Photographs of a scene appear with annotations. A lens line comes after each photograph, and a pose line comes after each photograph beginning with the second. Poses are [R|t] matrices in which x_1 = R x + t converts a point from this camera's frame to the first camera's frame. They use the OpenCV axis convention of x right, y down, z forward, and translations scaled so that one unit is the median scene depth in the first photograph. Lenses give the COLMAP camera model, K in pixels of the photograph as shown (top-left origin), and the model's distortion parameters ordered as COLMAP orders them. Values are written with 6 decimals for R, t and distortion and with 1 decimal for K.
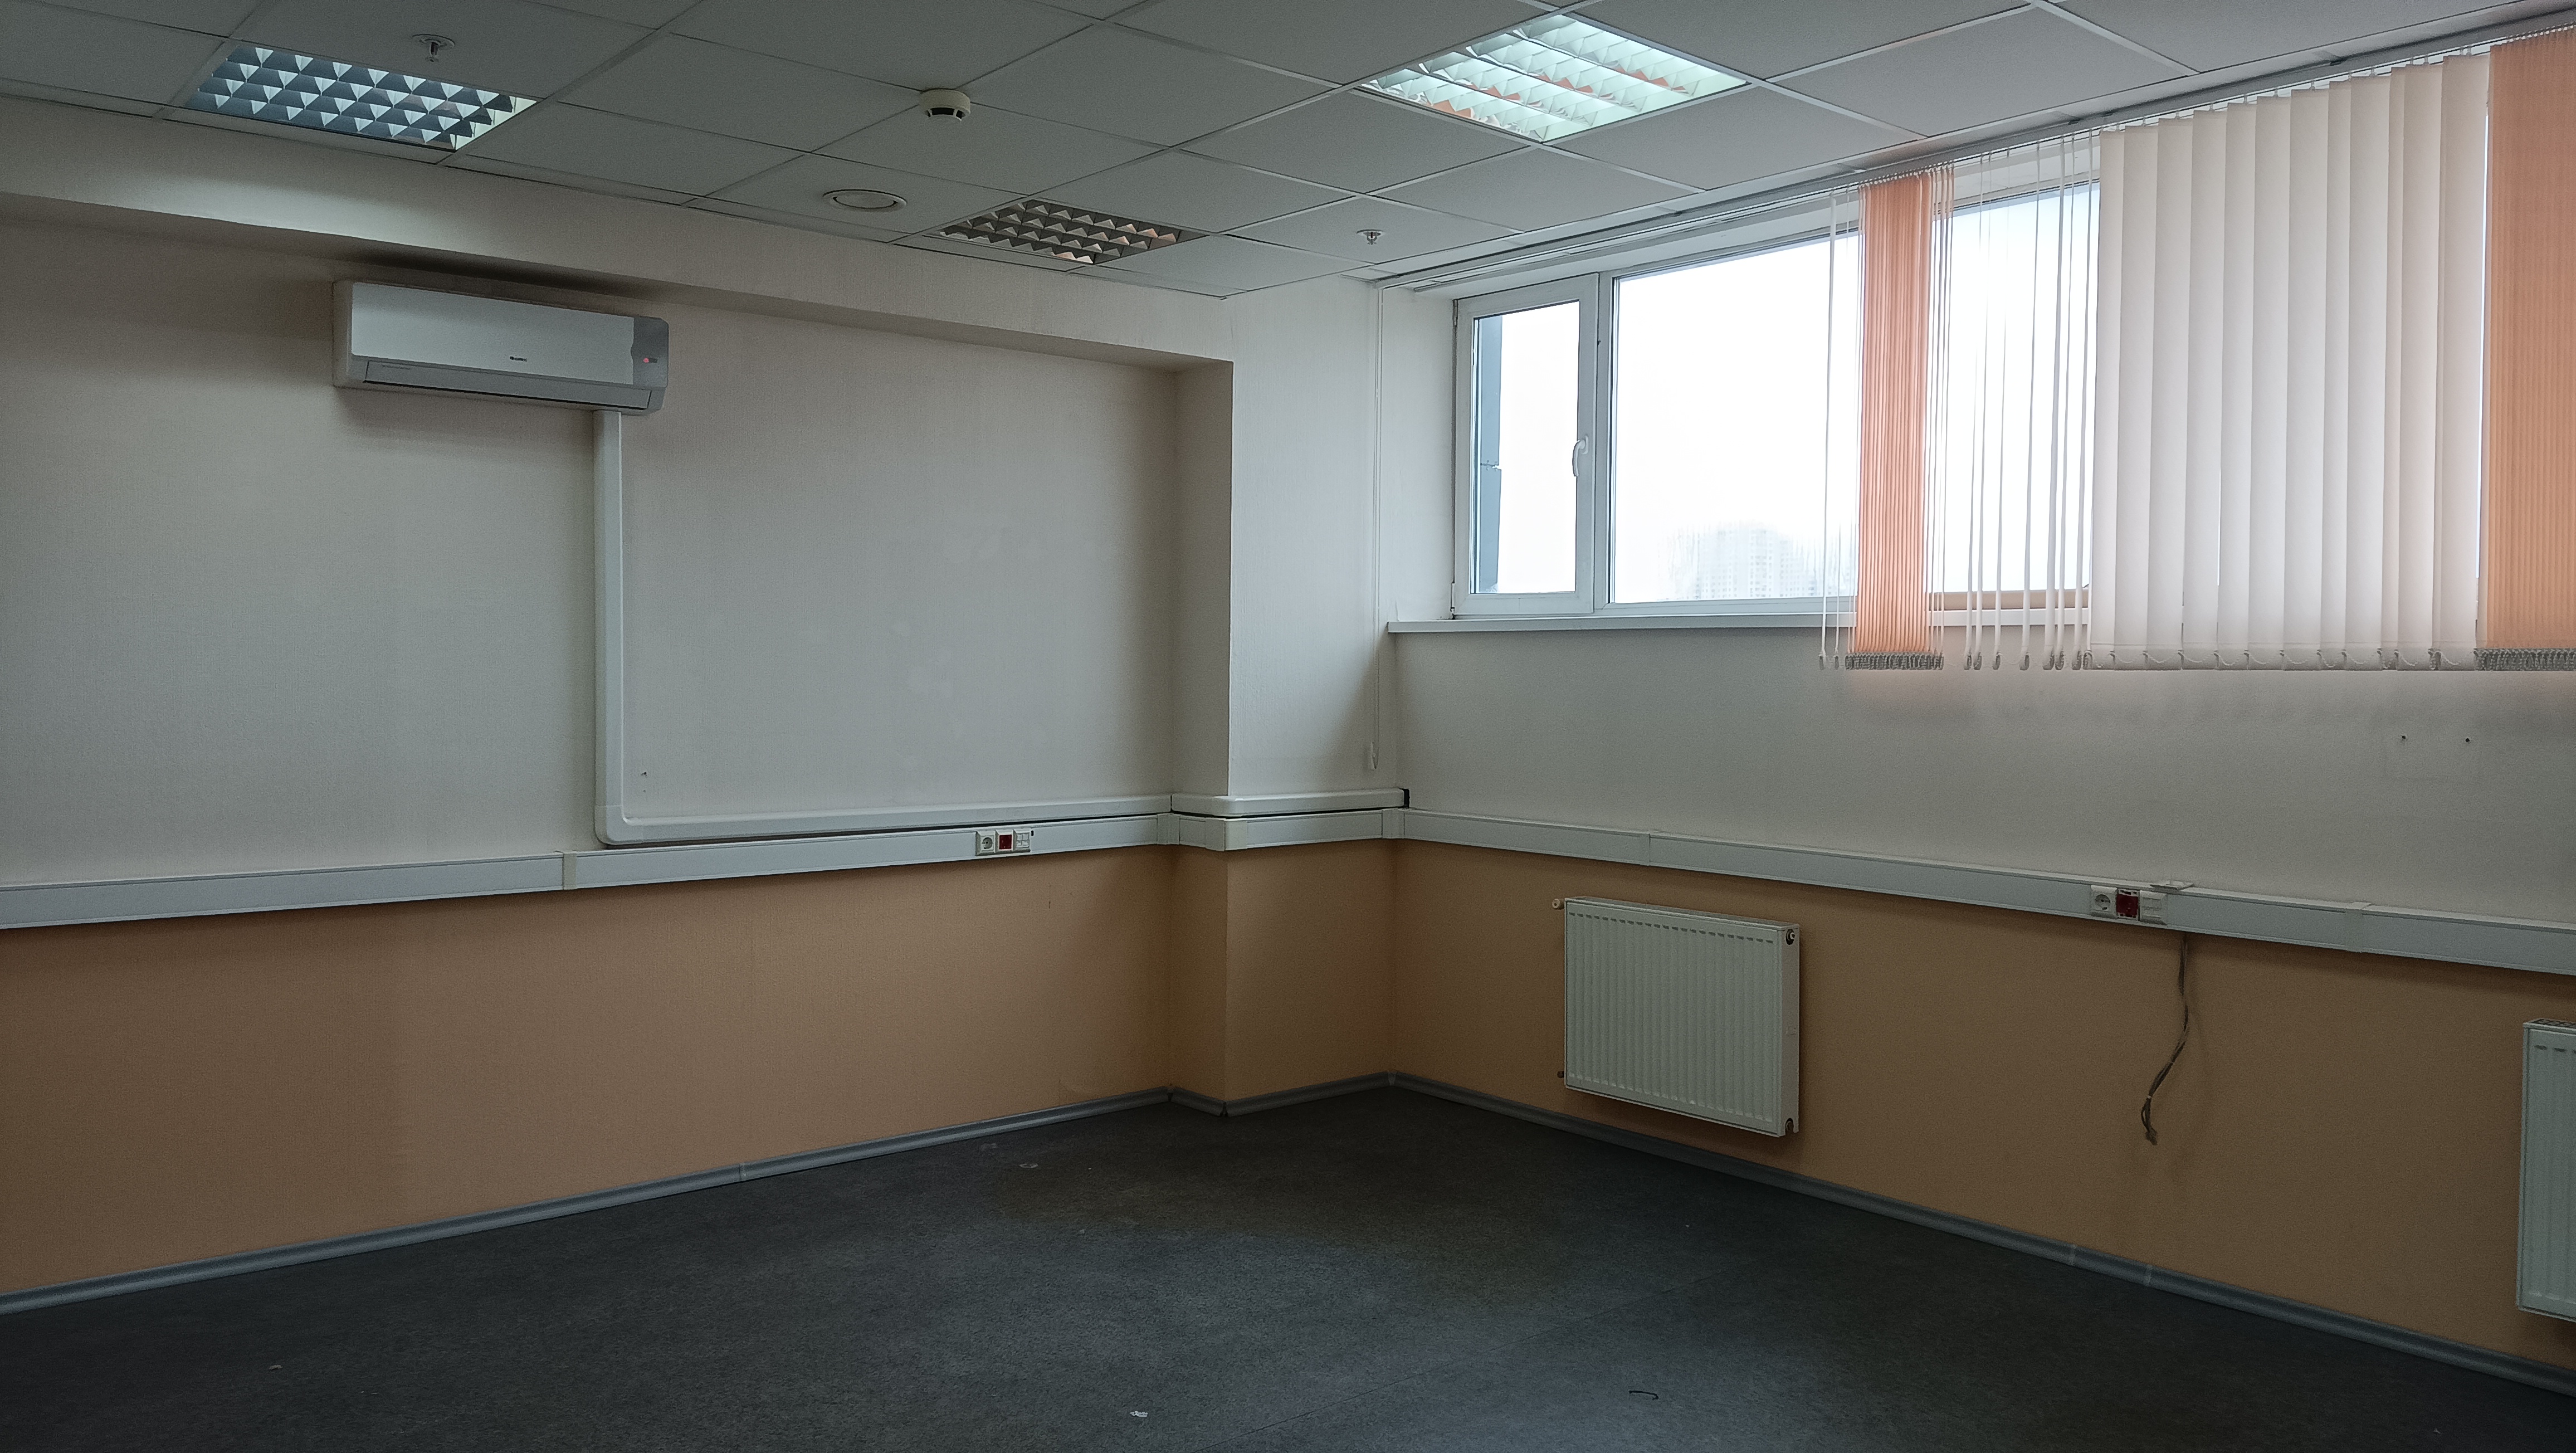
lens RADIAL K [[1885.0, 0, 1288.0], [0, 1885.0, 726.5], [0, 0, 1]] dist [0.057337, -0.001269]
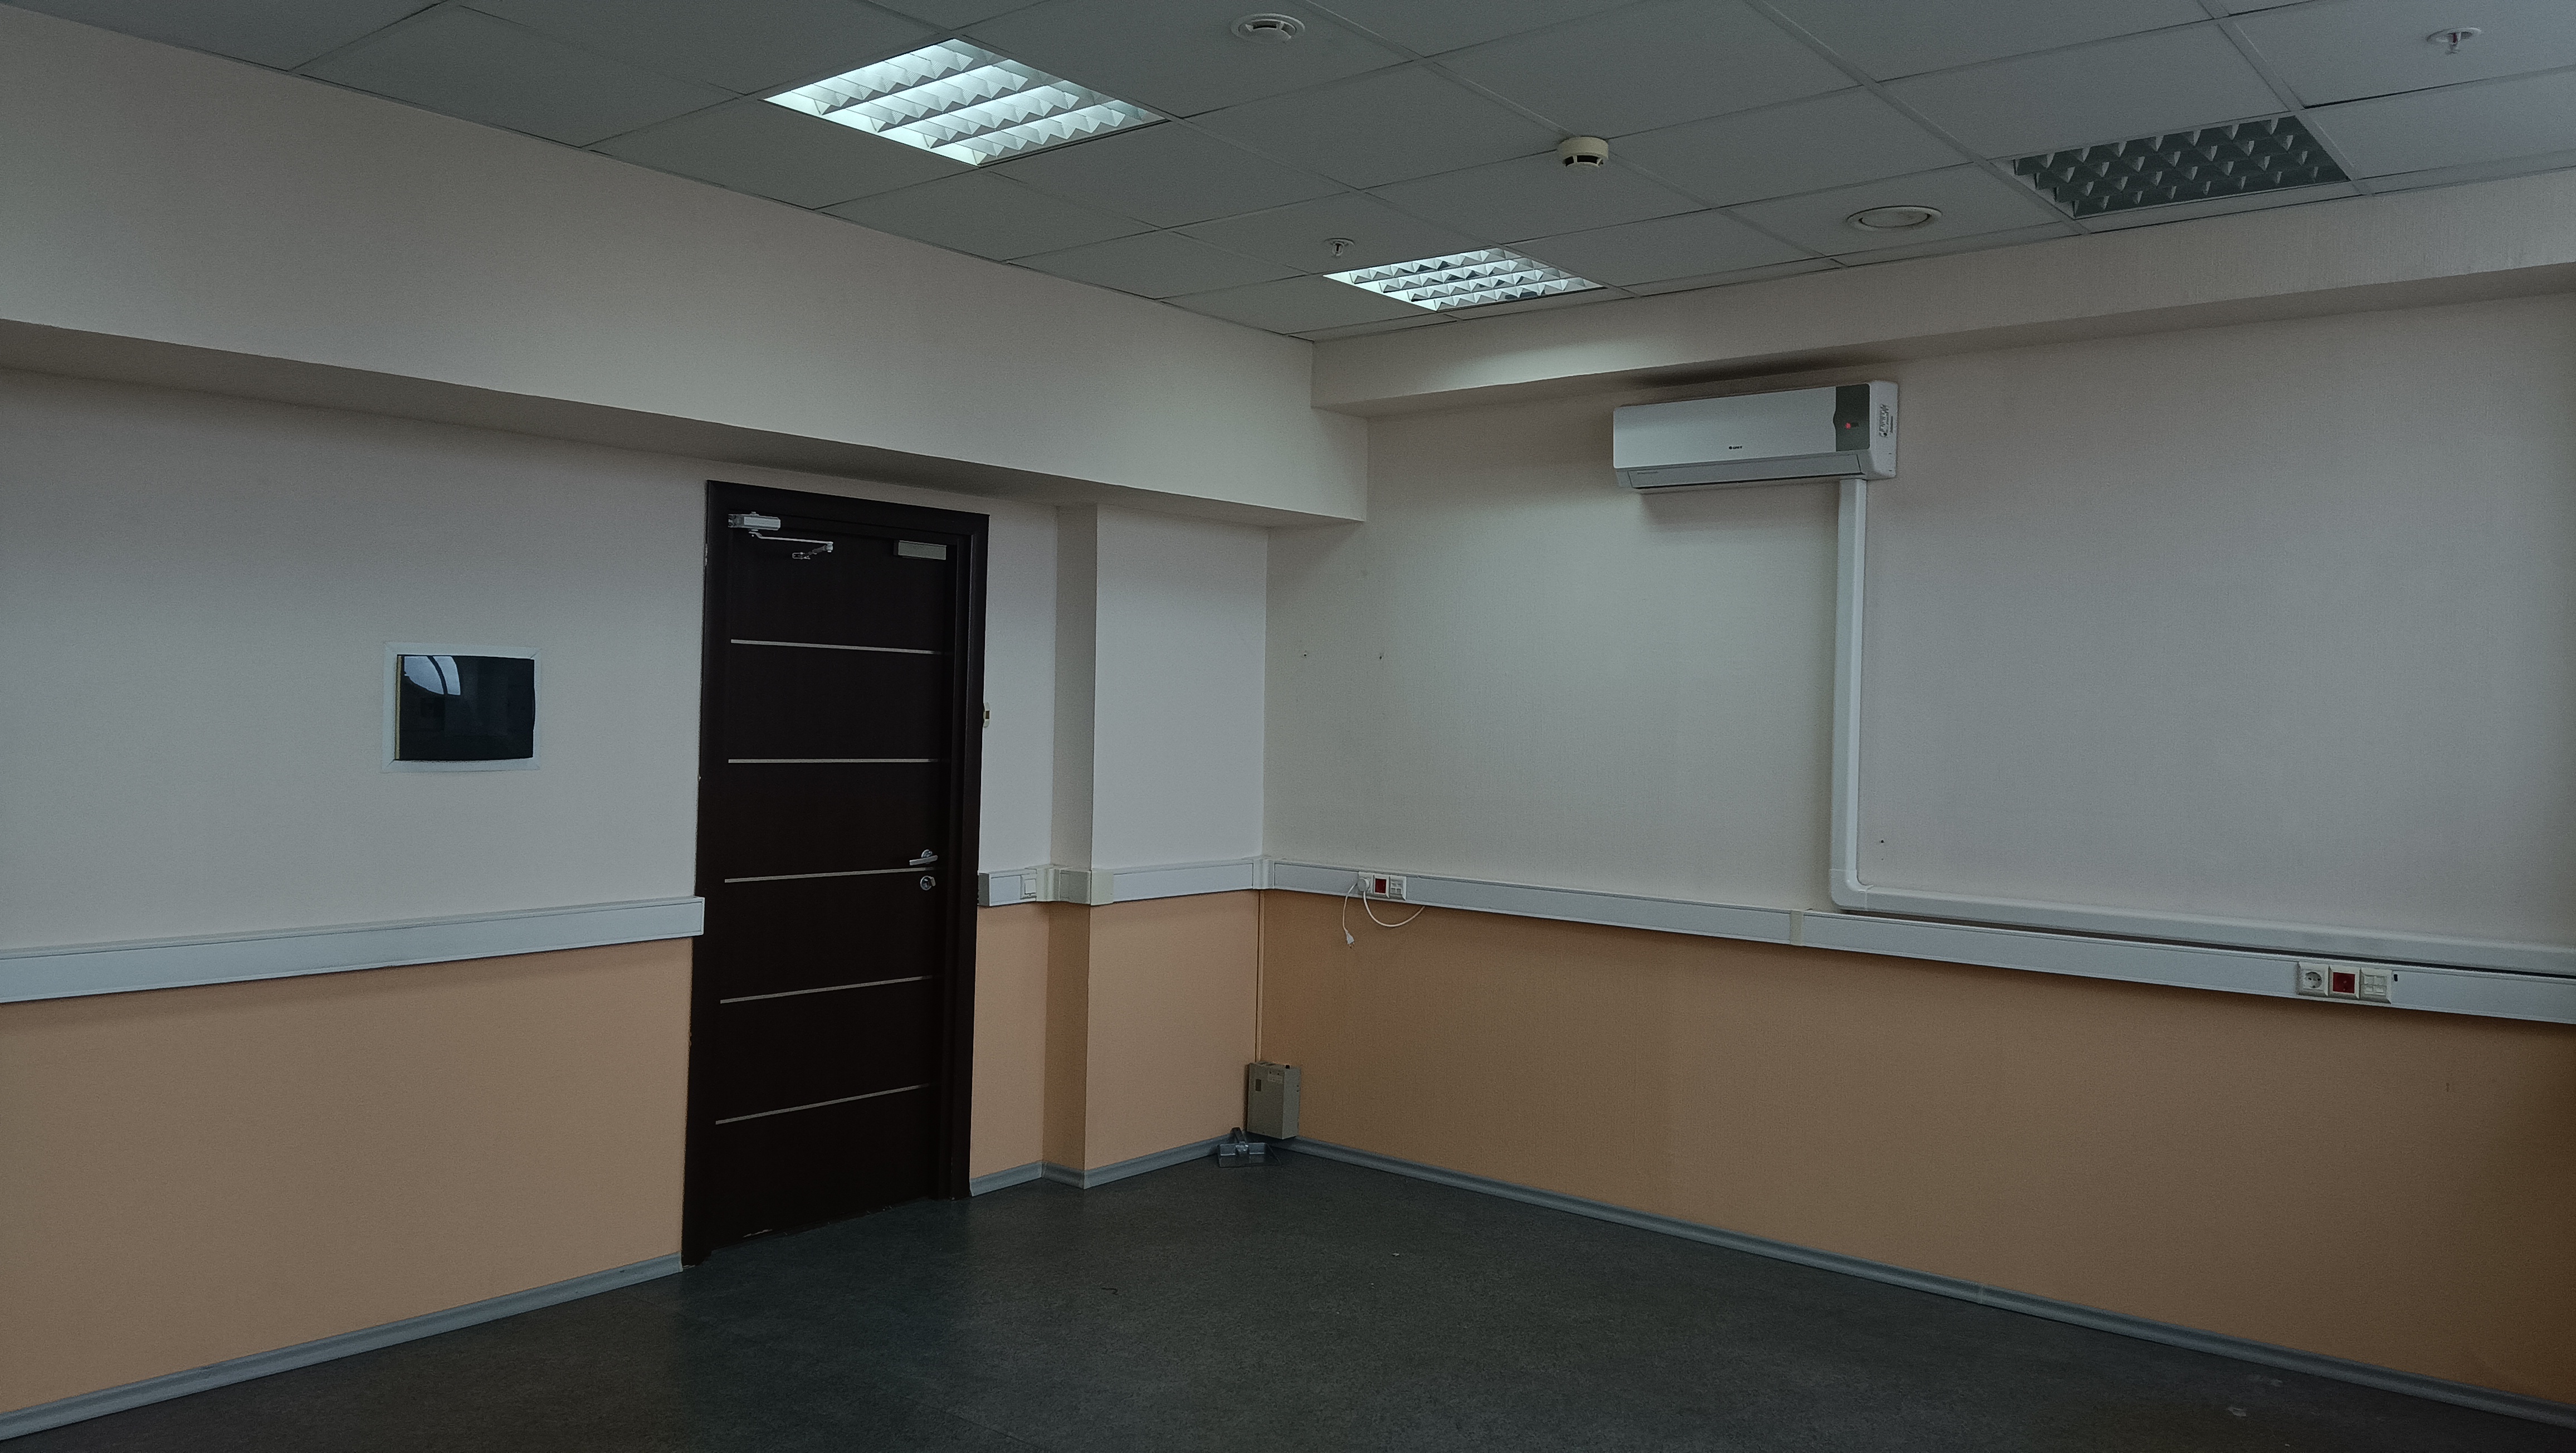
lens RADIAL K [[1885.0, 0, 1288.0], [0, 1885.0, 726.5], [0, 0, 1]] dist [0.057337, -0.001269]
pose [[0.183781, 0.008719, -0.982928, 1.071939], [-0.052569, 0.998617, -0.000970, -0.033136], [0.981560, 0.051850, 0.183986, 0.973557]]
